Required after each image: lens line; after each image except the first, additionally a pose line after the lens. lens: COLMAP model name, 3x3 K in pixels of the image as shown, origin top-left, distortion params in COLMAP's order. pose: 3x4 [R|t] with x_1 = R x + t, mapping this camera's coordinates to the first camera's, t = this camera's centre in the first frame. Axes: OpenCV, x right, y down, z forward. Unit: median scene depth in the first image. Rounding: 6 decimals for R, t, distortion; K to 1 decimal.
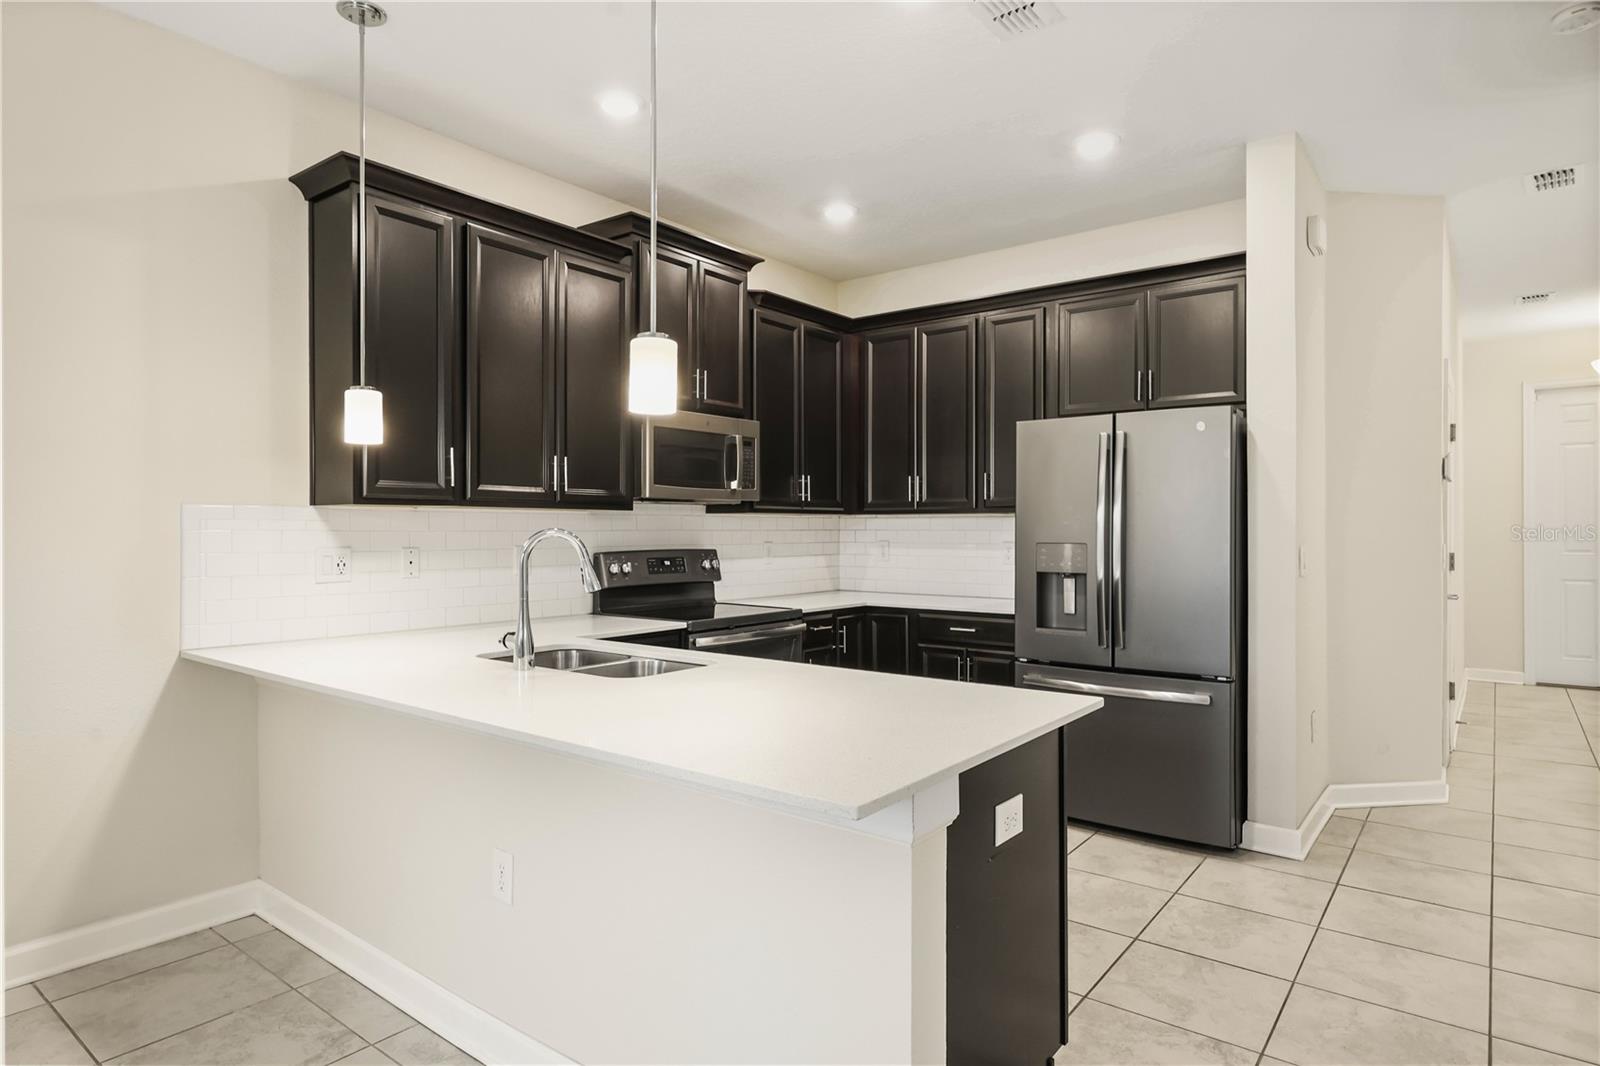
lens RADIAL K [[905.1, 0, 802.8], [0, 905.1, 528.3], [0, 0, 1]] dist [0.001328, 0.000229]
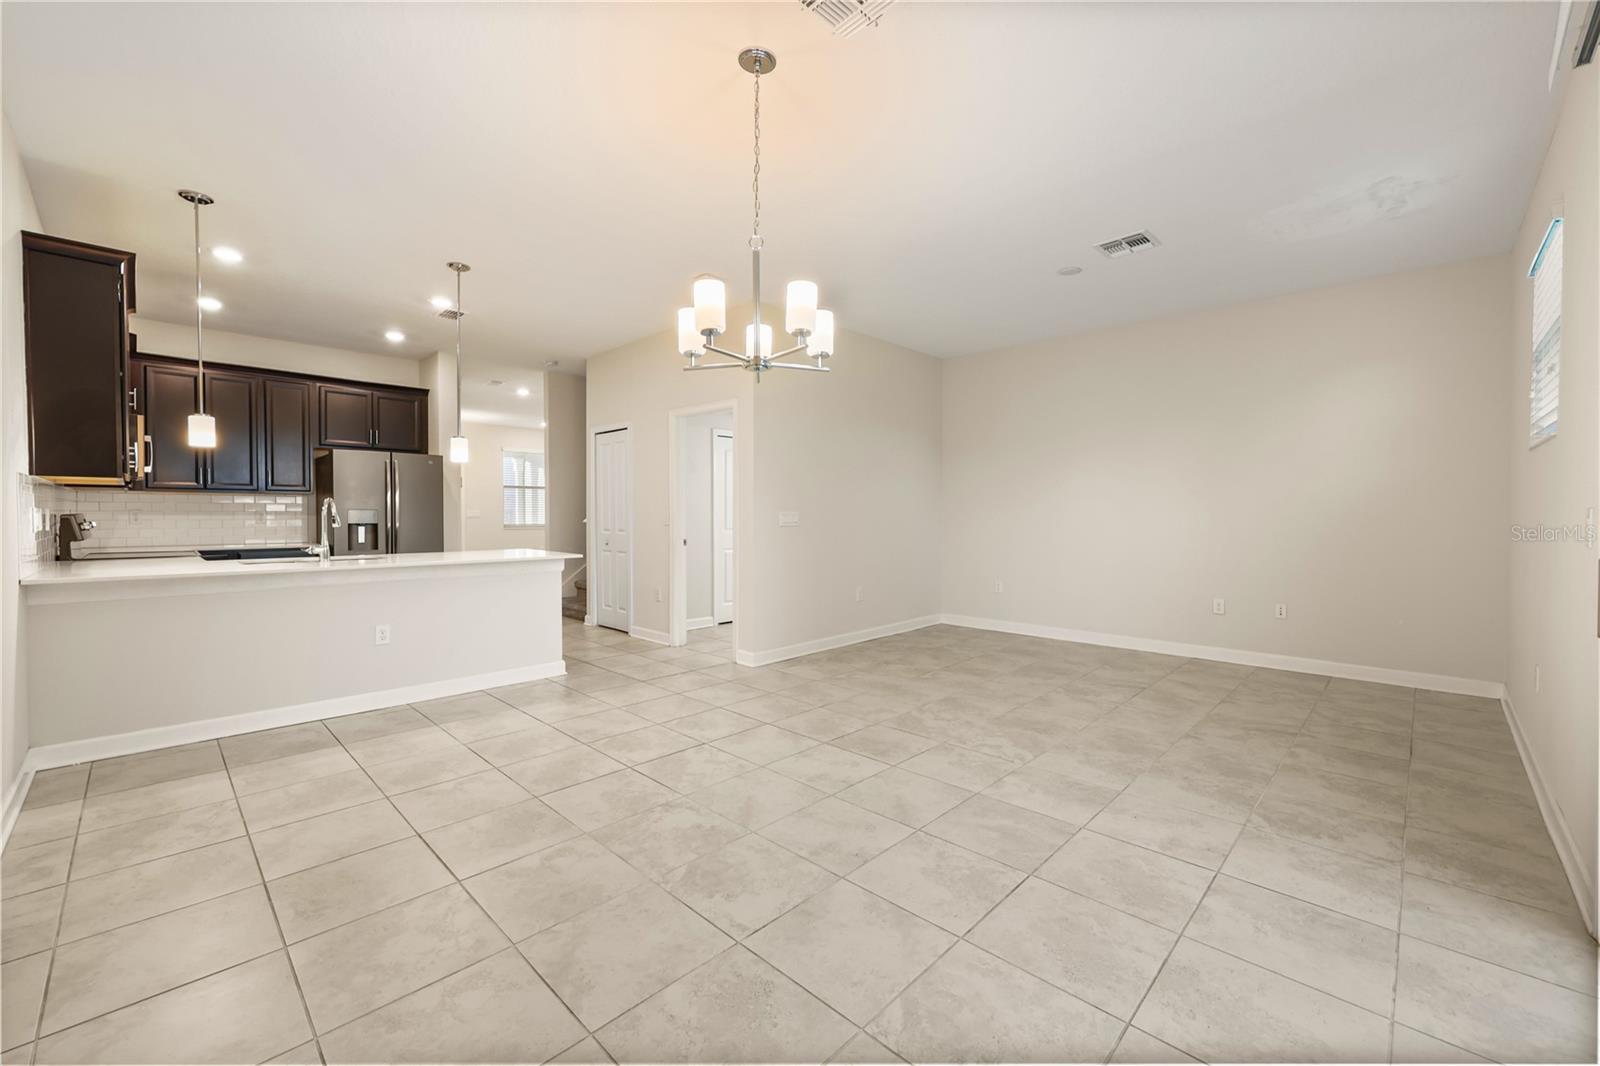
lens RADIAL K [[652.3, 0, 805.5], [0, 652.3, 530.8], [0, 0, 1]] dist [0.000481, 0.000002]
pose [[0.117710, -0.023531, 0.992769, -1.136709], [-0.003997, 0.999700, 0.024169, 0.025071], [-0.993040, -0.006813, 0.117580, -0.220108]]
